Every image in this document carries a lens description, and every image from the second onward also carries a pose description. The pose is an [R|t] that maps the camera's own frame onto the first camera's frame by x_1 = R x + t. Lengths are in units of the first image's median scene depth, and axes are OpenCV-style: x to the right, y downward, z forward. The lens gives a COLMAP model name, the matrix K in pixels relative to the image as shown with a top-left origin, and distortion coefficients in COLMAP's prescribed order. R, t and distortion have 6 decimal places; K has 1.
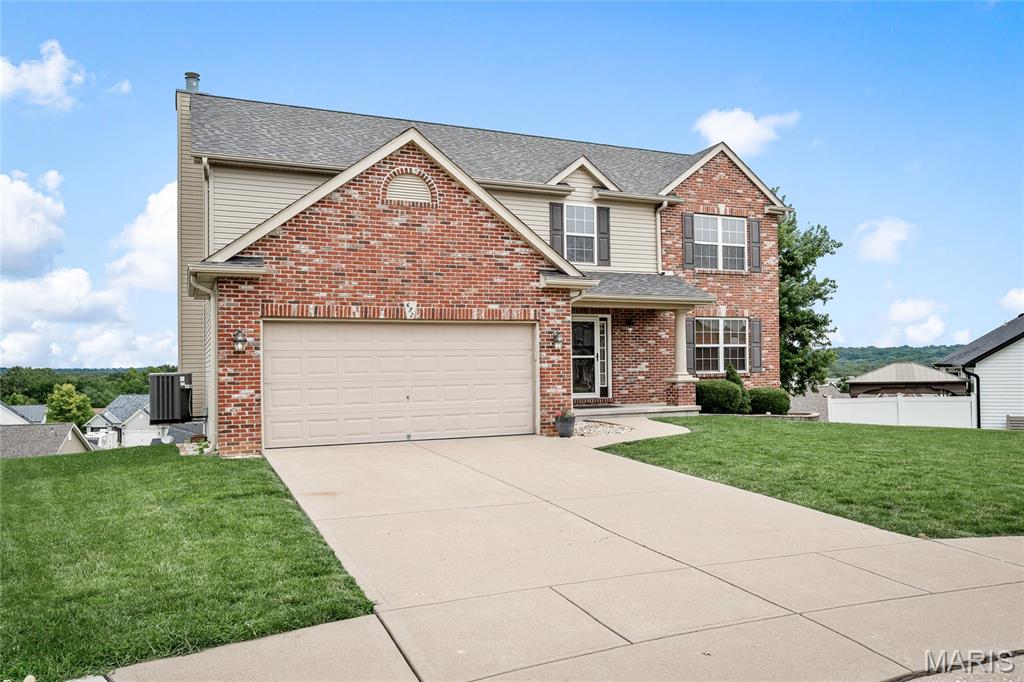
lens RADIAL K [[726.5, 0, 512.0], [0, 726.5, 341.0], [0, 0, 1]] dist [-0.000685, -0.000164]
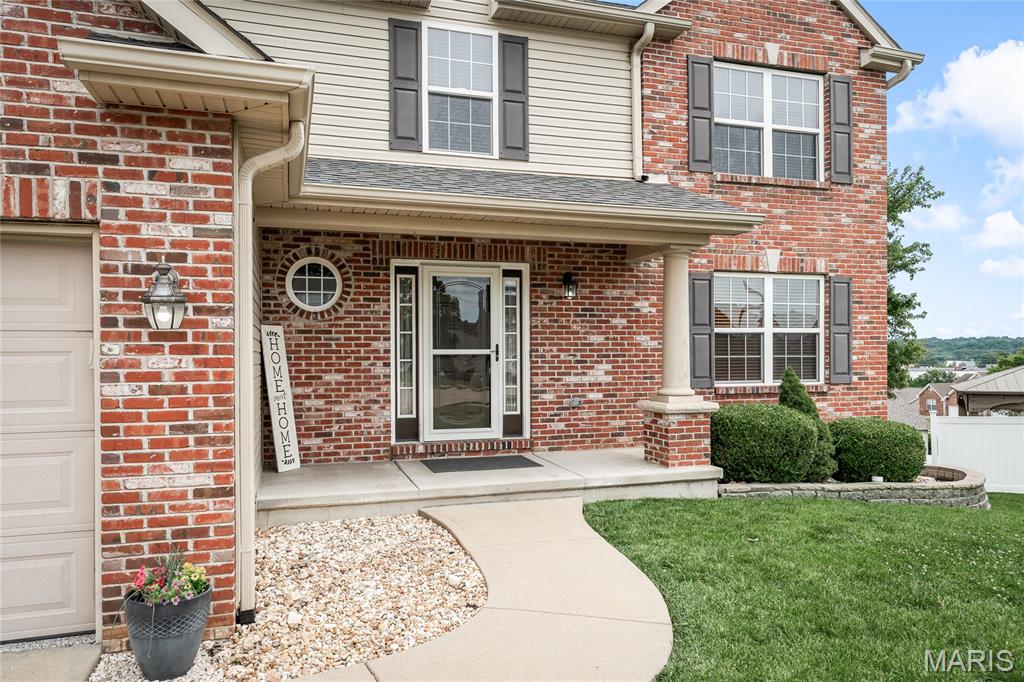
lens RADIAL K [[567.4, 0, 512.0], [0, 567.4, 341.0], [0, 0, 1]] dist [0.002360, 0.000280]
pose [[0.993242, 0.005324, -0.115940, 0.166657], [-0.003639, 0.999885, 0.014742, 0.008935], [0.116005, -0.014221, 0.993147, 0.622272]]
